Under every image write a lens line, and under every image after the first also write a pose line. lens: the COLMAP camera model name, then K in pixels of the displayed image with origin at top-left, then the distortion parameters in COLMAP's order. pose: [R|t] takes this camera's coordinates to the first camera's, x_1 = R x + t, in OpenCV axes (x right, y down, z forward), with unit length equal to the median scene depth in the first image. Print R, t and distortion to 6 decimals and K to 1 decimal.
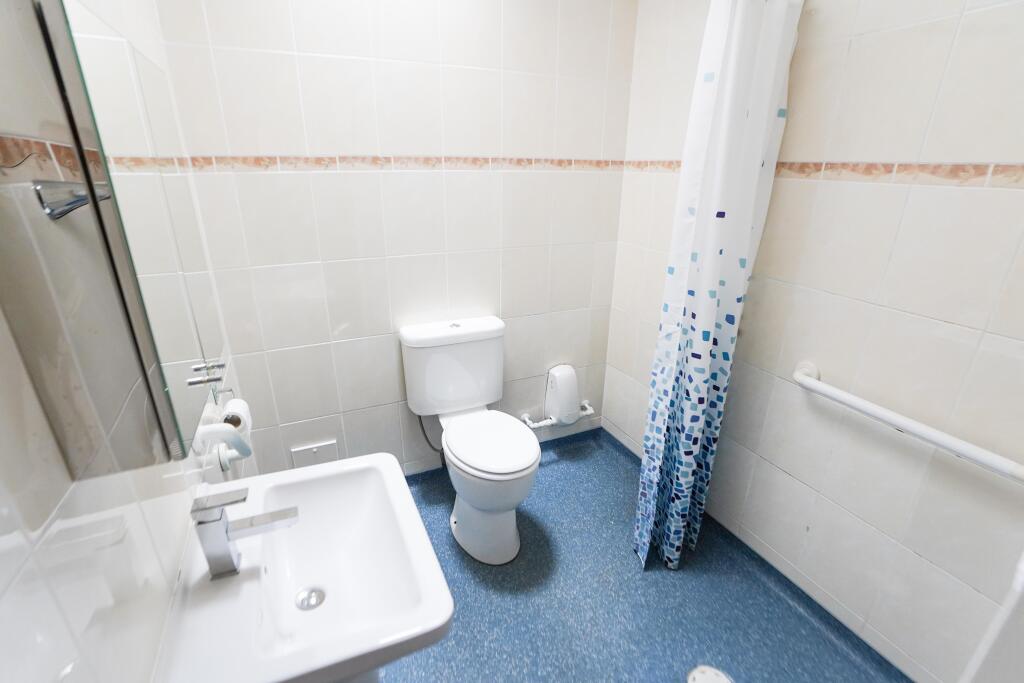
lens RADIAL K [[476.2, 0, 512.0], [0, 476.2, 341.5], [0, 0, 1]] dist [-0.001905, -0.000487]
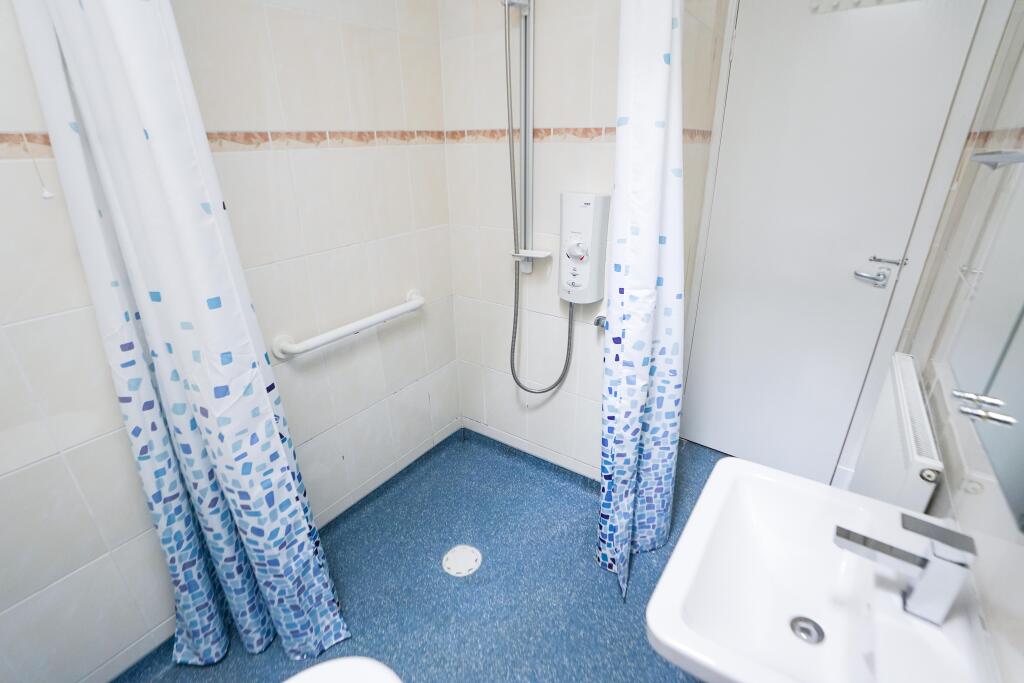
lens RADIAL K [[485.2, 0, 512.0], [0, 485.2, 341.5], [0, 0, 1]] dist [-0.002806, -0.000482]
pose [[-0.526778, -0.344507, 0.777059, -0.516997], [0.305116, 0.776617, 0.551153, -0.438435], [-0.793353, 0.527428, -0.303990, 1.135043]]
